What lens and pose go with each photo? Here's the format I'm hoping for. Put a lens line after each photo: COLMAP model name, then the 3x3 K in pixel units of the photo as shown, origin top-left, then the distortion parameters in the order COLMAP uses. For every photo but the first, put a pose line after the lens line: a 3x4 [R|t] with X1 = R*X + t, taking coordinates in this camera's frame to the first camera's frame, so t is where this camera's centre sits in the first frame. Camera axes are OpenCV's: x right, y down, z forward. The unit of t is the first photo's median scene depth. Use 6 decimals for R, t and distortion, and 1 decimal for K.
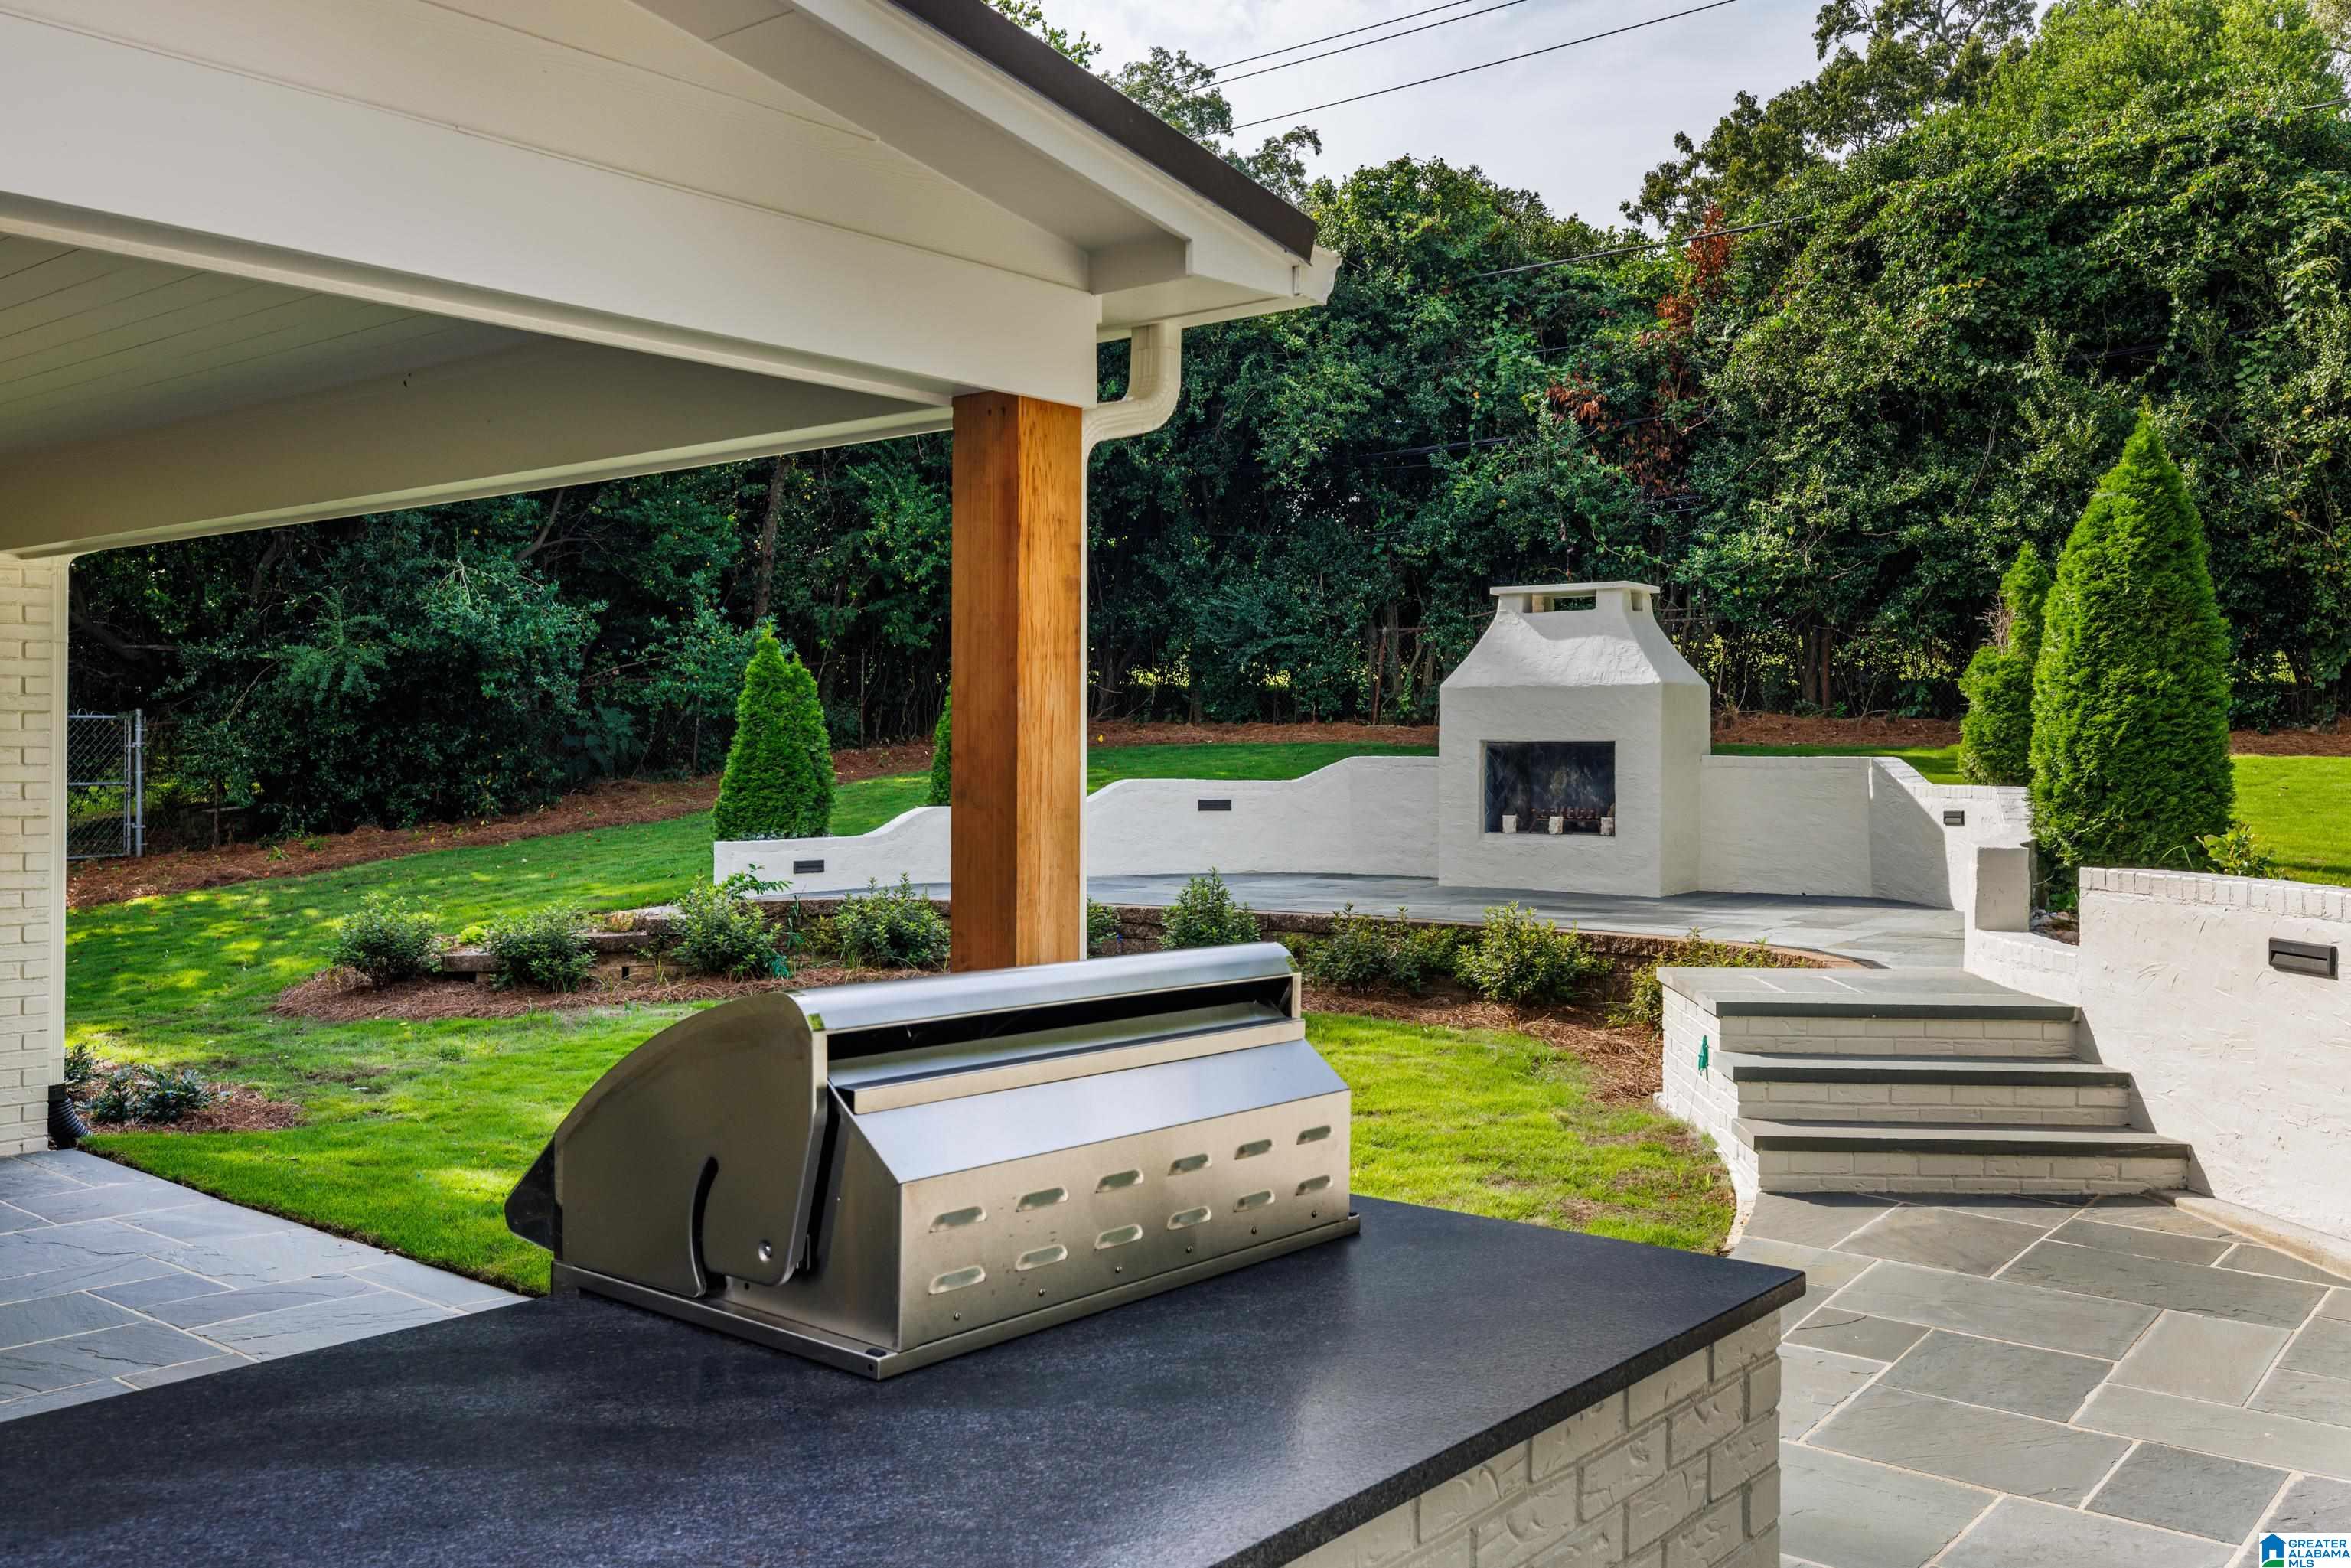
lens RADIAL K [[2019.0, 0, 1173.0], [0, 2019.0, 785.0], [0, 0, 1]] dist [-0.000267, -0.014030]
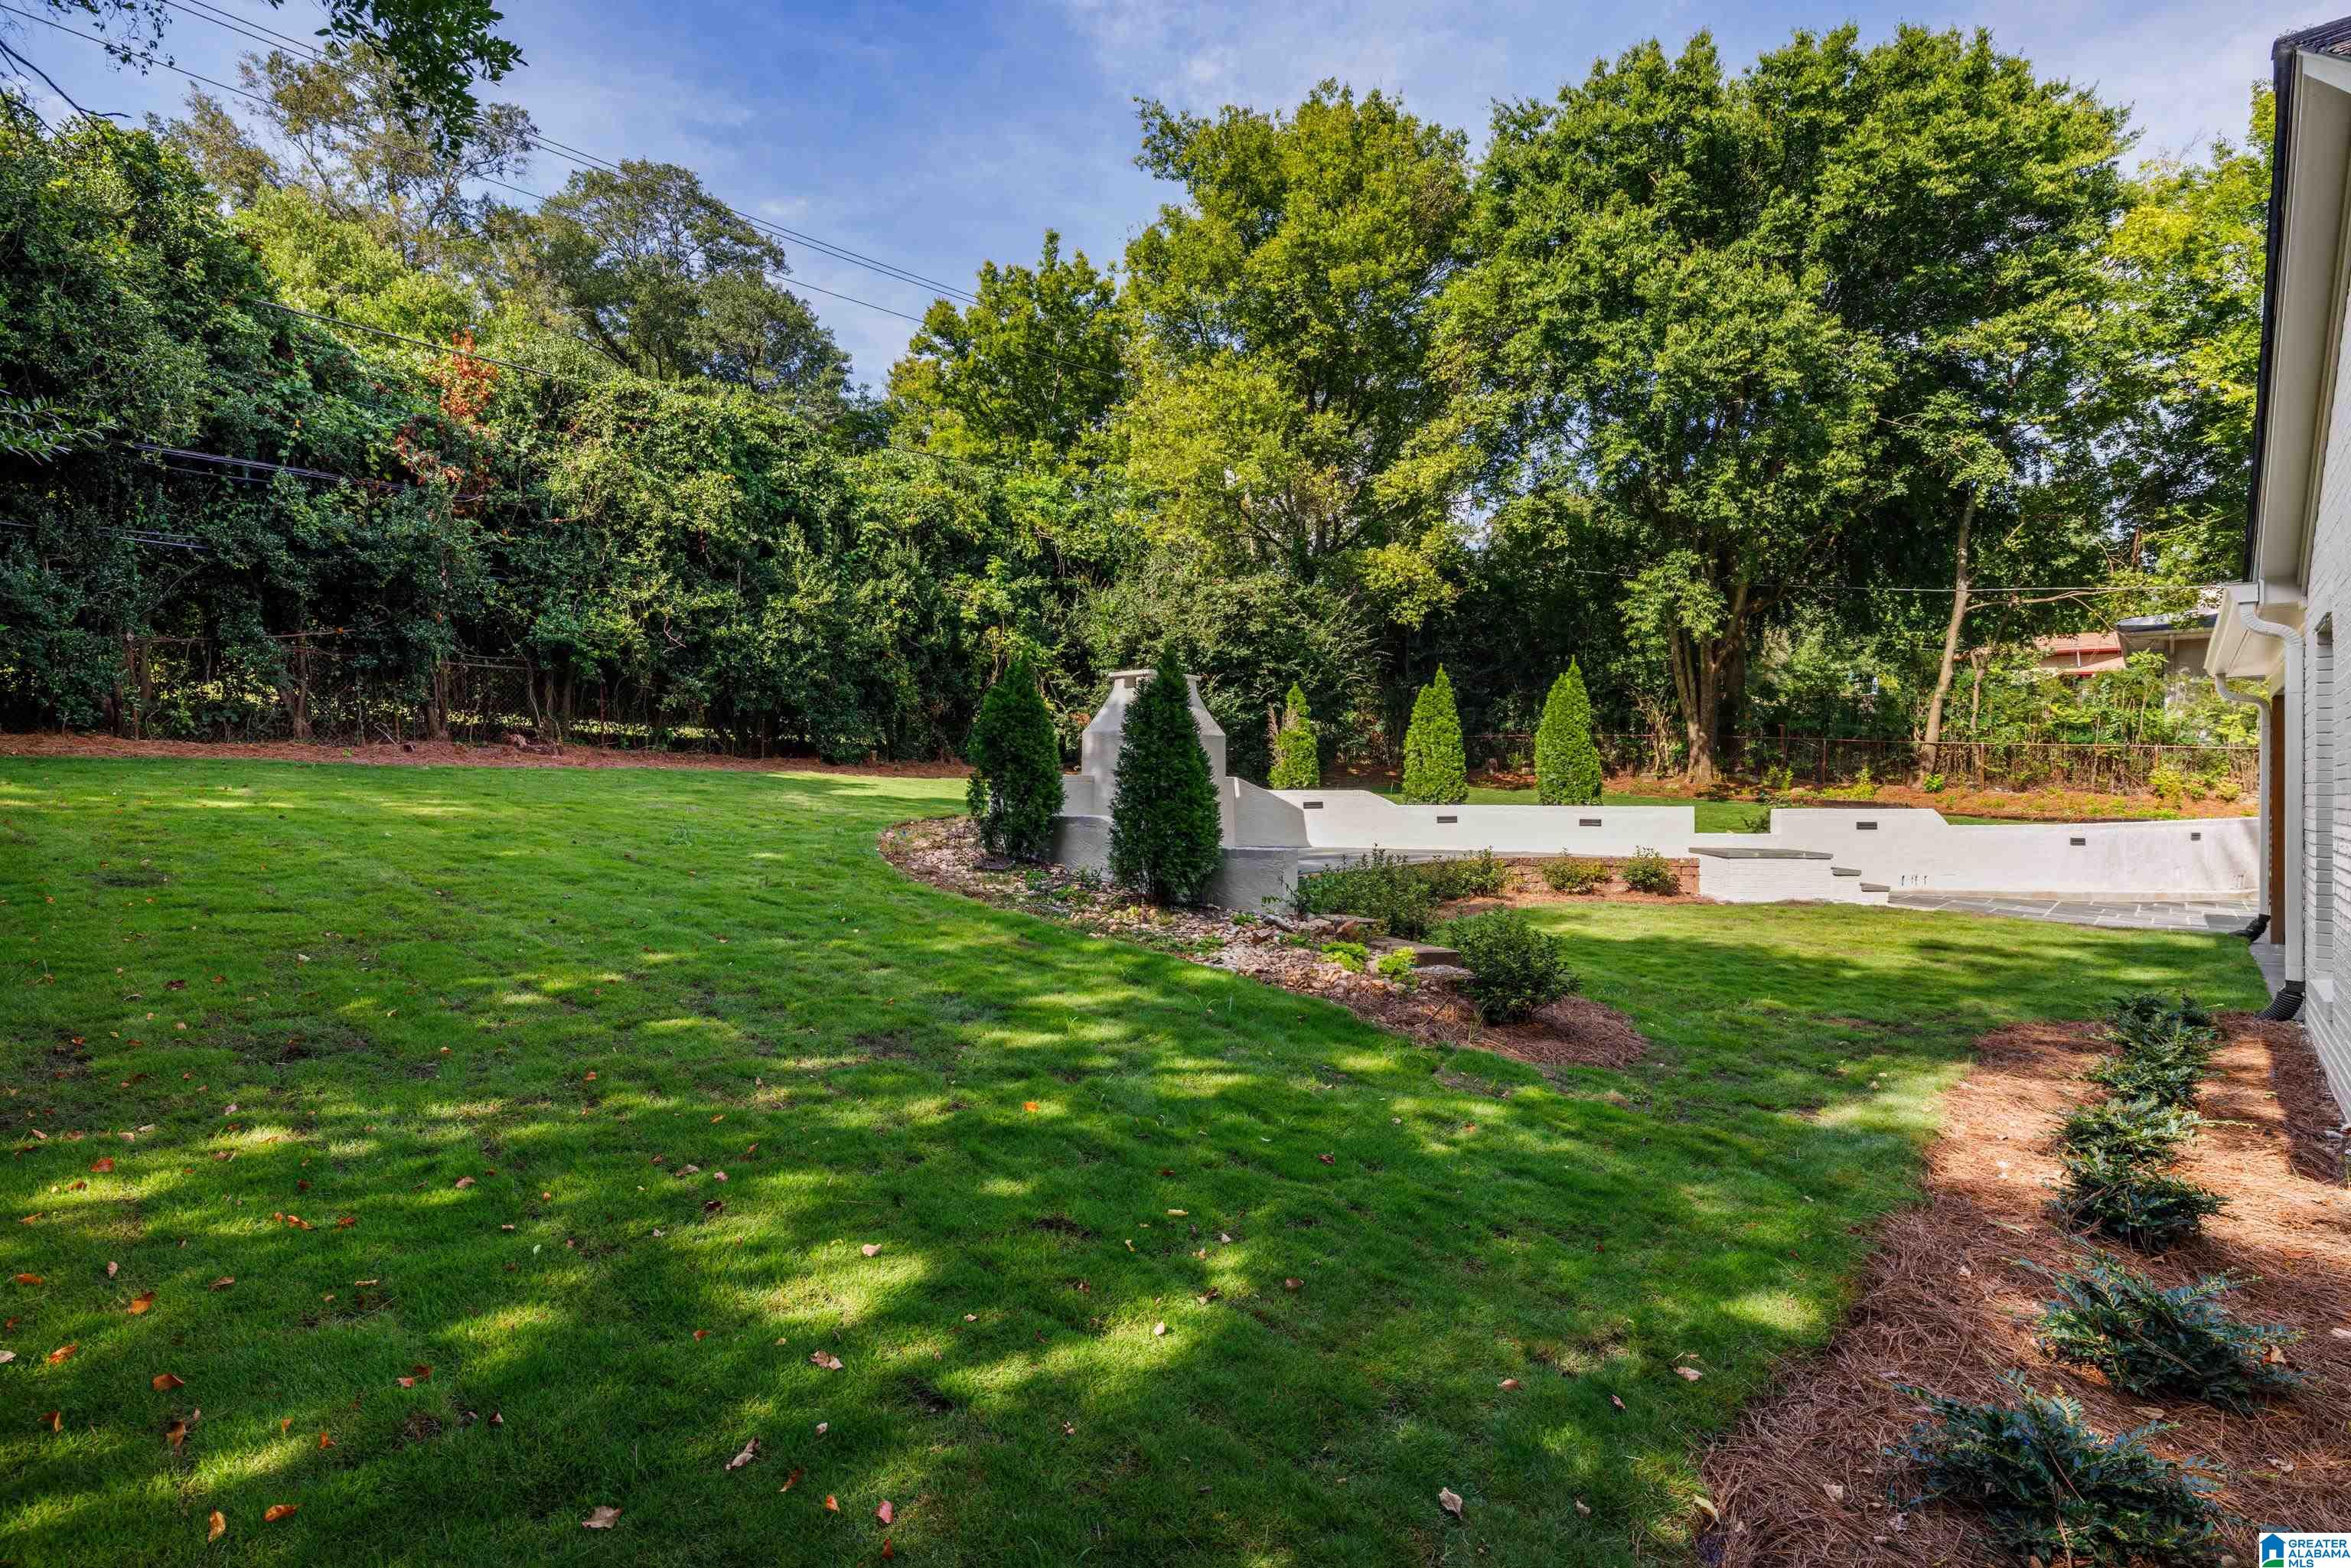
lens RADIAL K [[1175.1, 0, 1166.5], [0, 1175.1, 786.4], [0, 0, 1]] dist [0.000020, 0.000356]
pose [[0.035256, -0.001438, 0.999377, -0.519434], [0.010566, 0.999944, 0.001066, -0.003993], [-0.999322, 0.010522, 0.035269, 0.633611]]
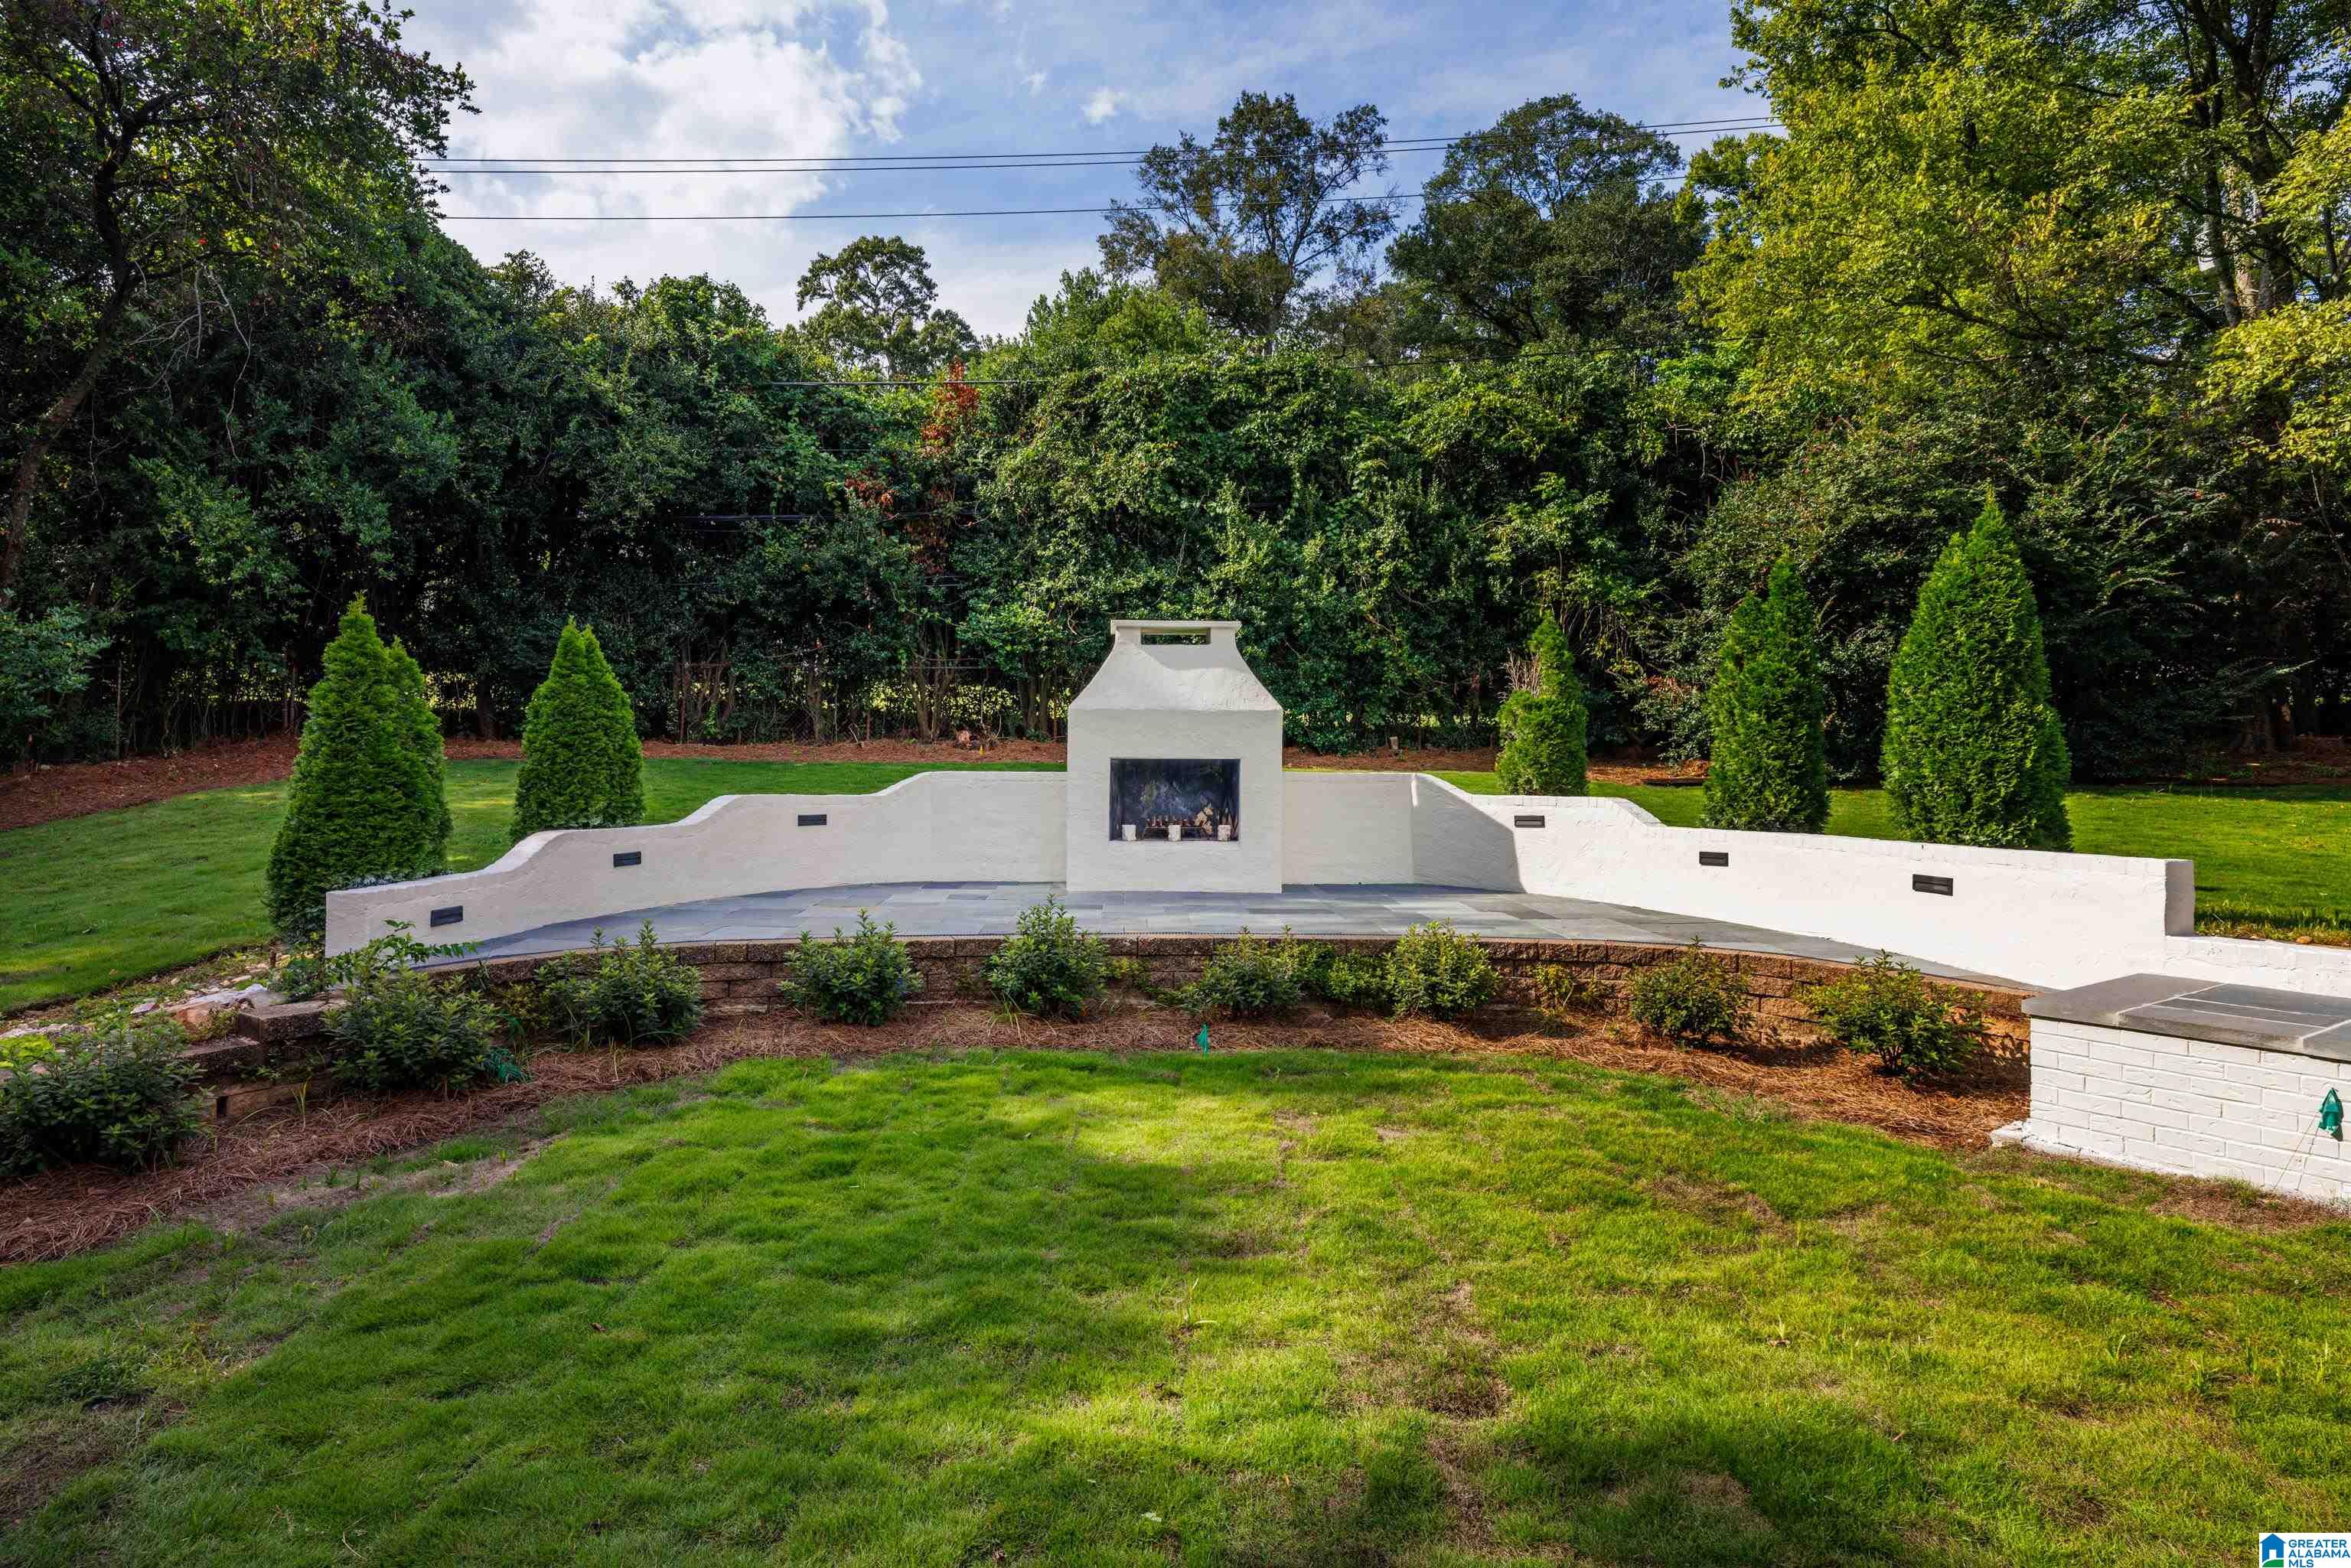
lens RADIAL K [[1274.0, 0, 1179.7], [0, 1274.0, 771.8], [0, 0, 1]] dist [0.006693, -0.000018]
pose [[0.791300, 0.001449, 0.611426, -0.158936], [0.005764, 0.999935, -0.009830, -0.004730], [-0.611401, 0.011303, 0.791240, 0.277589]]
